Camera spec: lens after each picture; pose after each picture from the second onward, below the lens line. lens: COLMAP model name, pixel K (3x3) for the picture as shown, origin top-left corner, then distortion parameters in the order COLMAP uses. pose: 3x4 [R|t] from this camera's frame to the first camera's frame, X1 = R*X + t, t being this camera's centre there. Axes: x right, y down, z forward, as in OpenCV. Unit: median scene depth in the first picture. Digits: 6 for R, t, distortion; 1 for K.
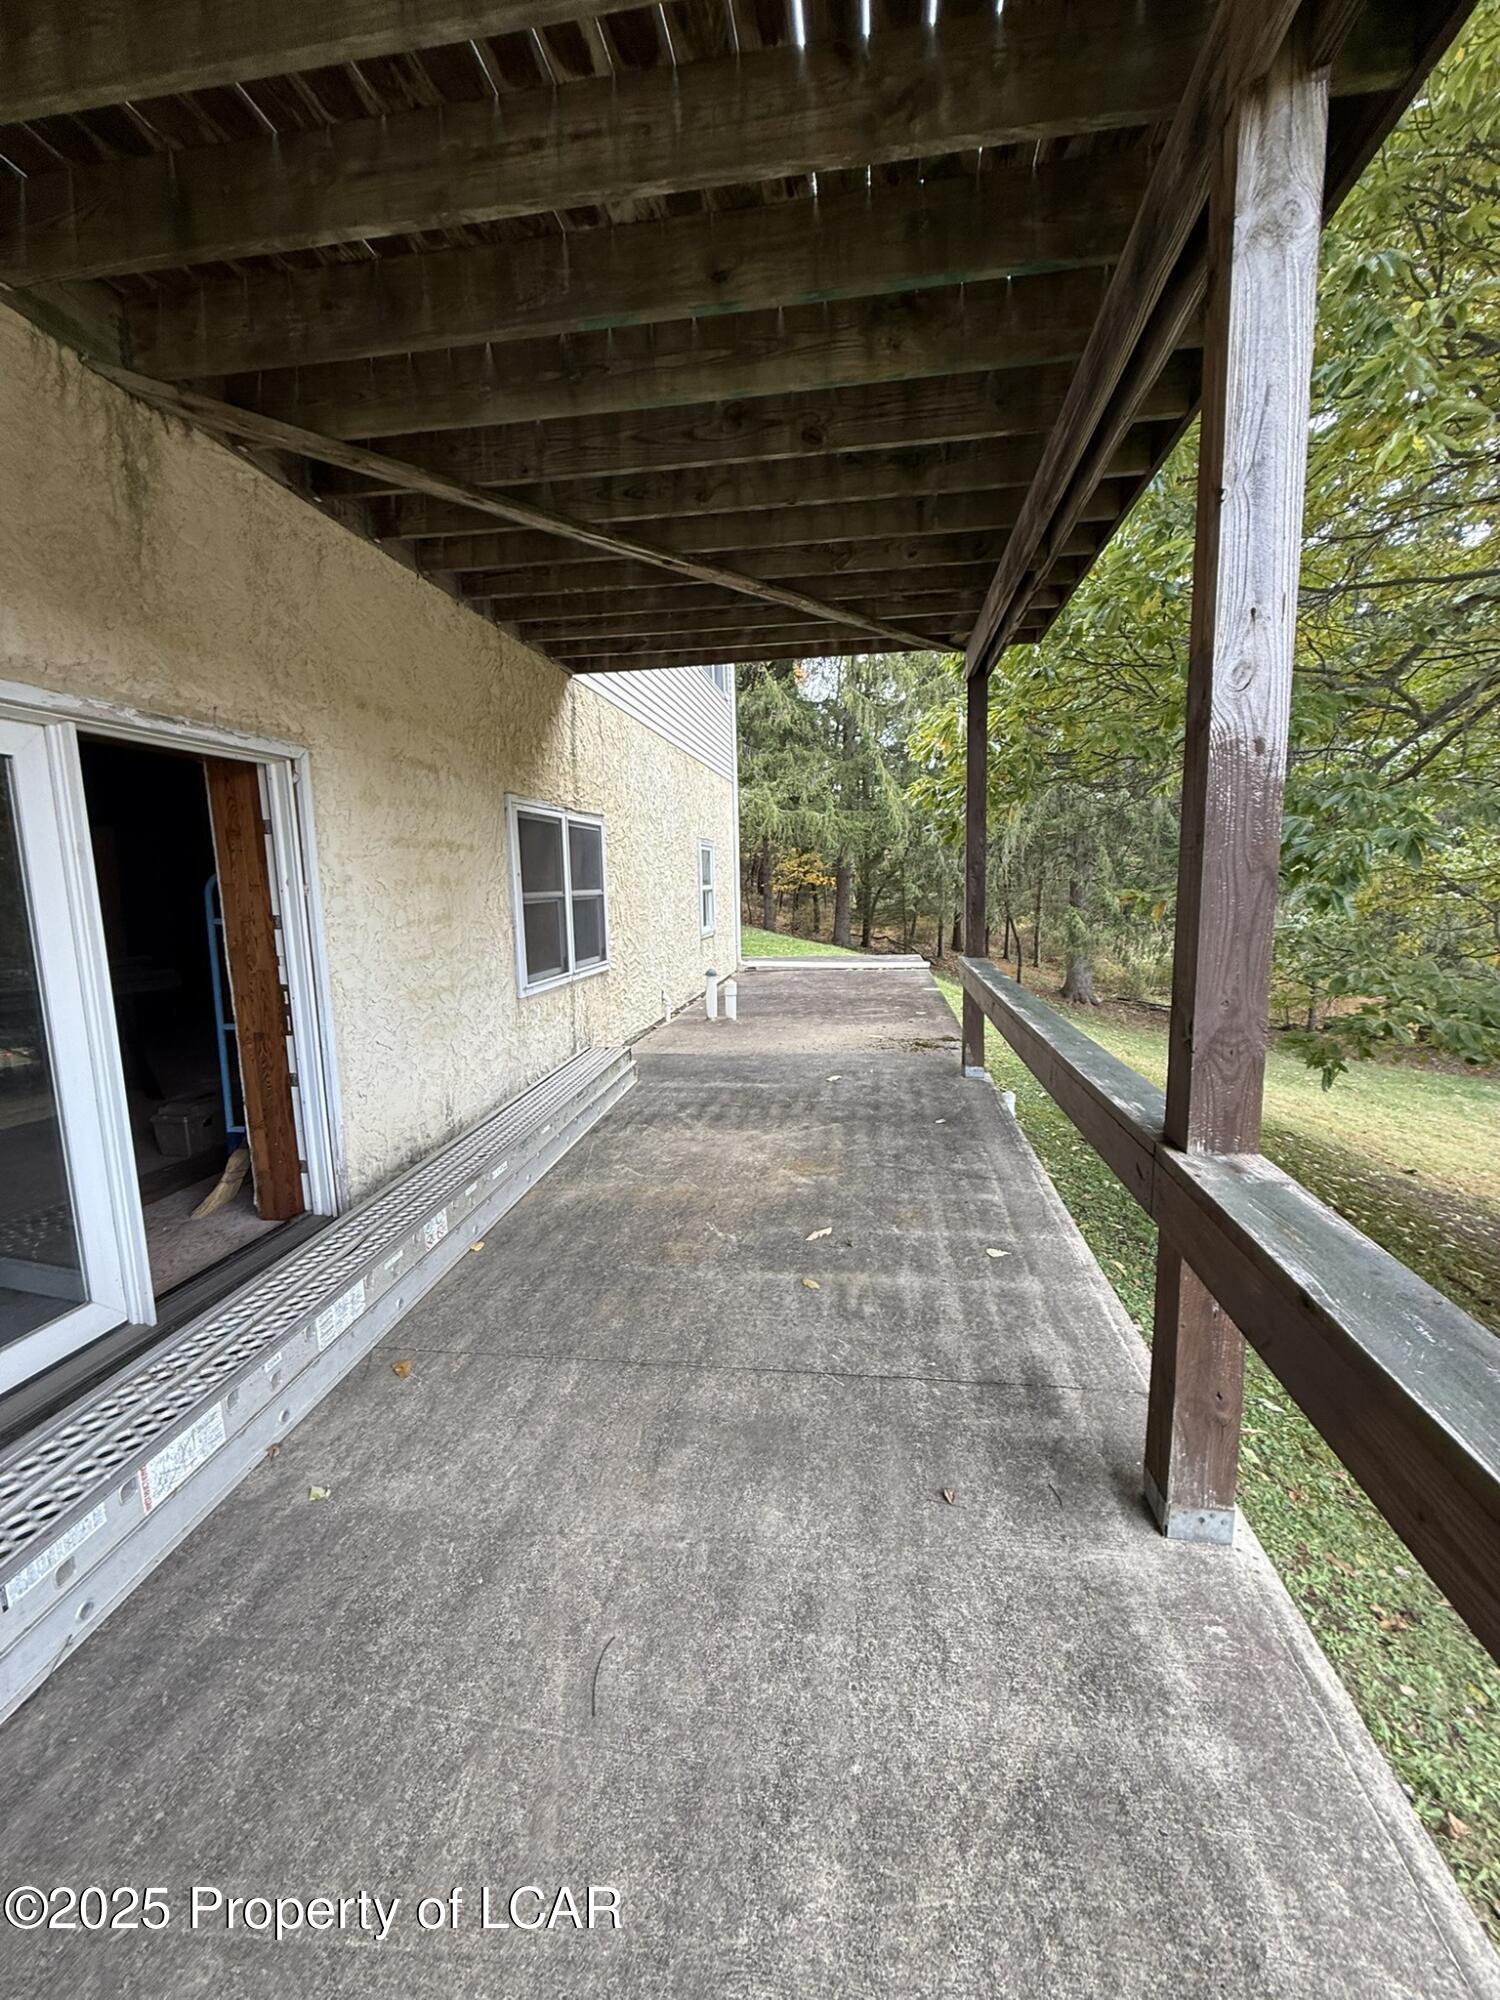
lens RADIAL K [[799.8, 0, 754.2], [0, 799.8, 985.6], [0, 0, 1]] dist [0.006235, -0.001084]
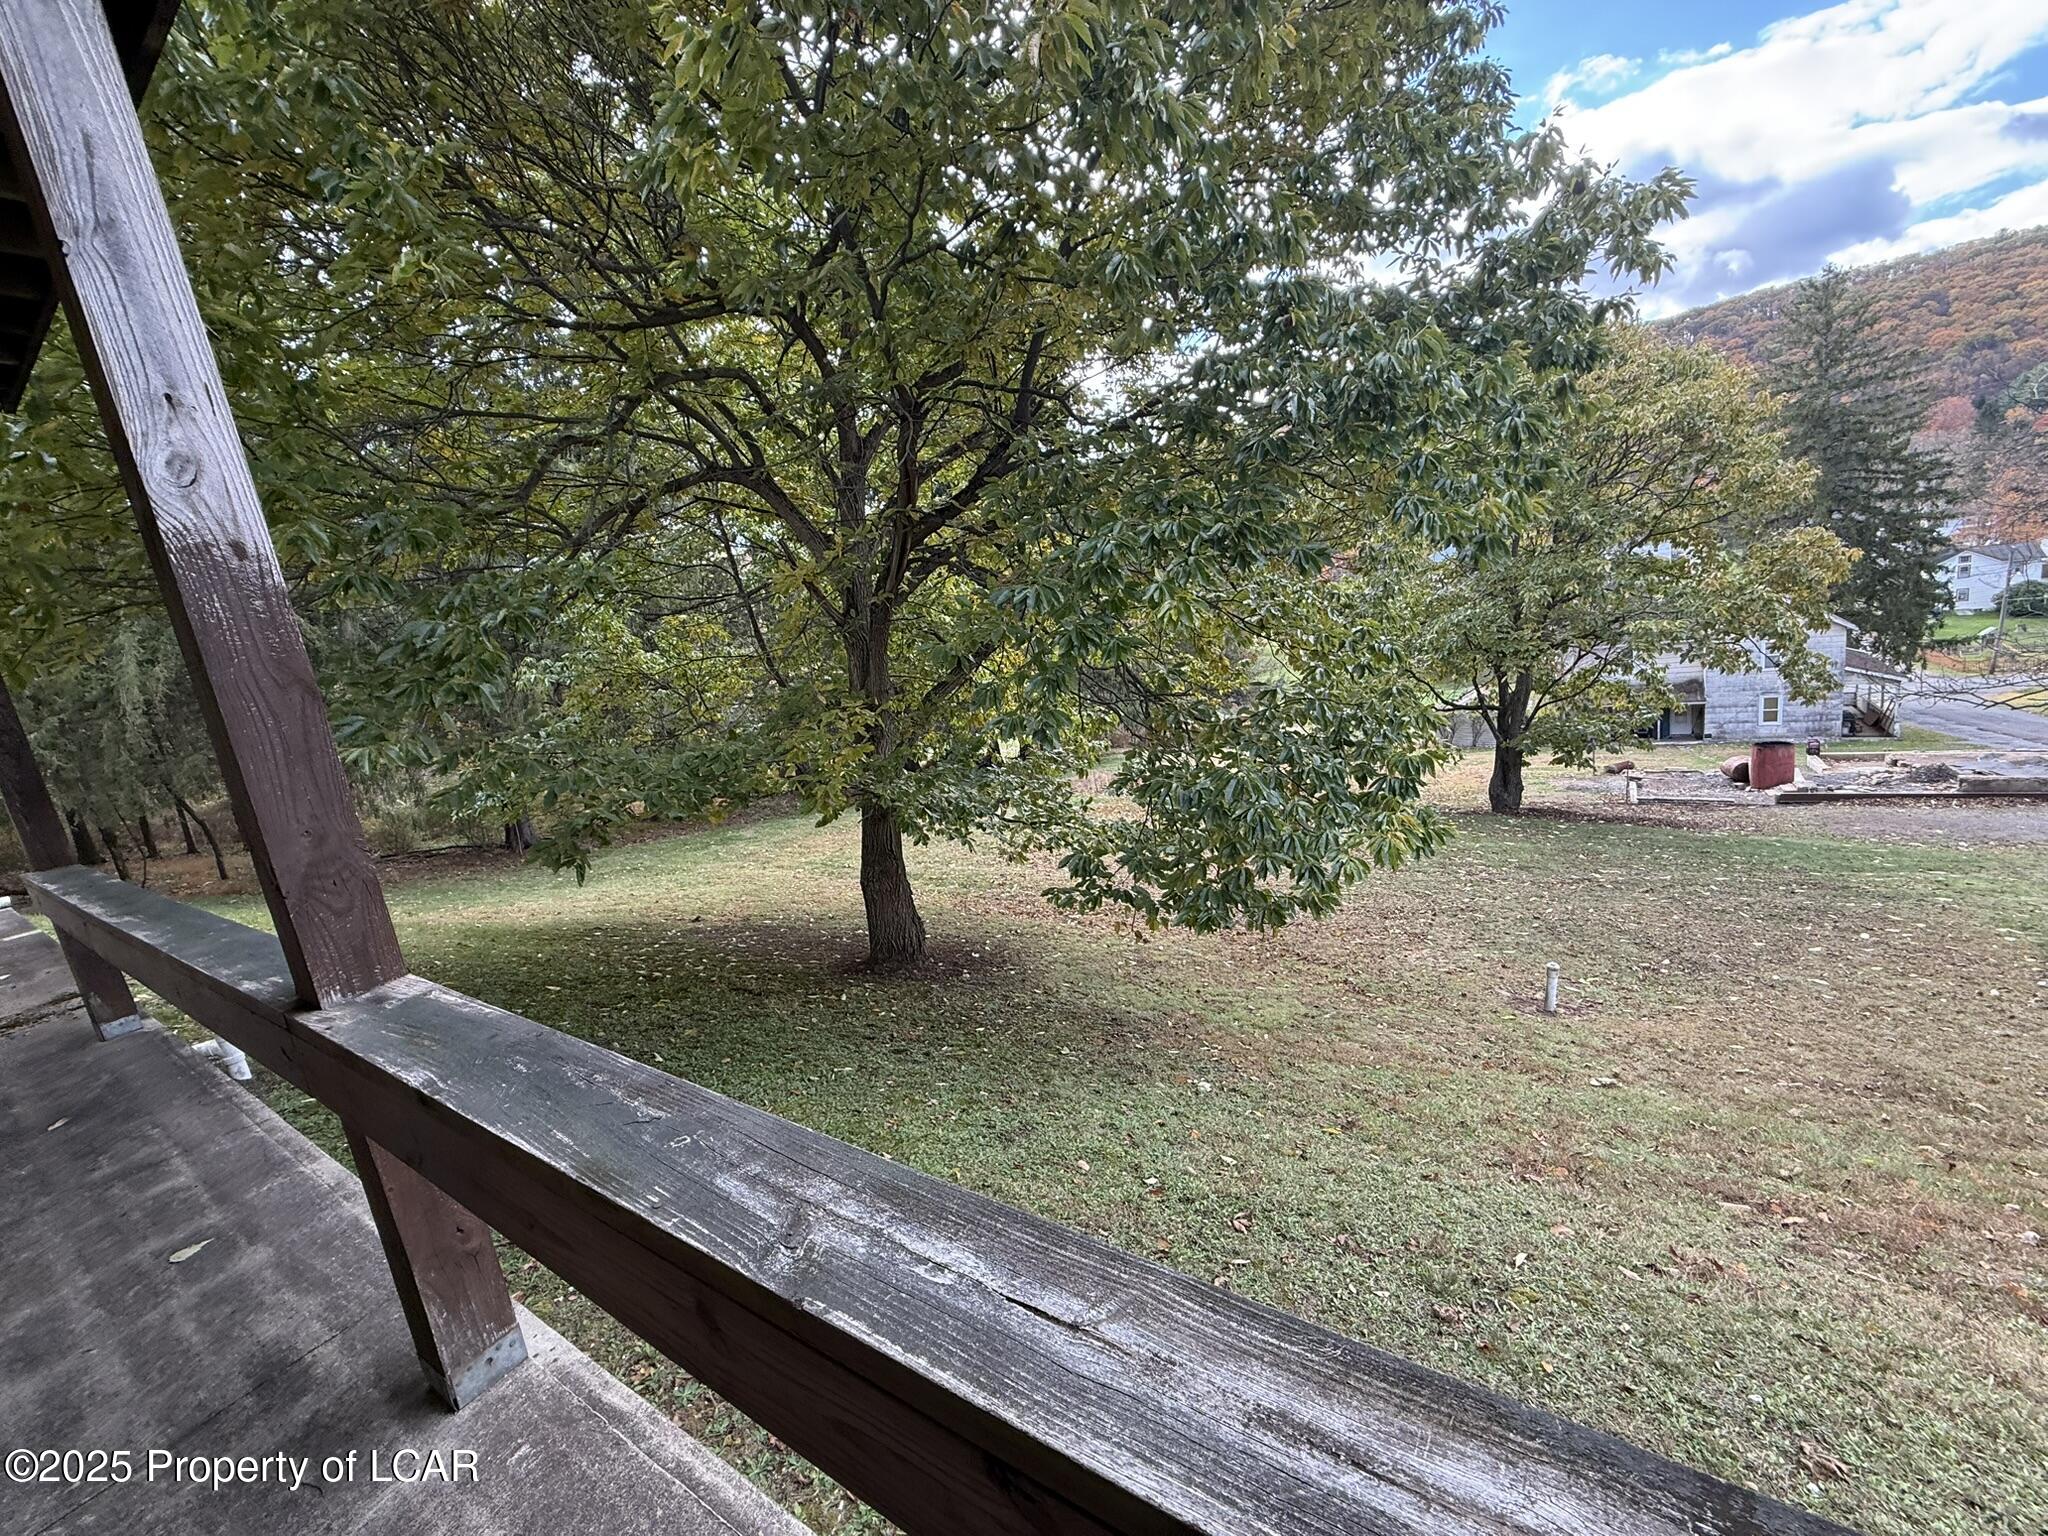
lens RADIAL K [[819.0, 0, 1013.2], [0, 819.0, 763.2], [0, 0, 1]] dist [0.006235, -0.001084]
pose [[0.436109, -0.212729, 0.874388, 0.127788], [0.258449, 0.960331, 0.104734, 0.047511], [-0.861982, 0.180309, 0.473789, -0.116101]]
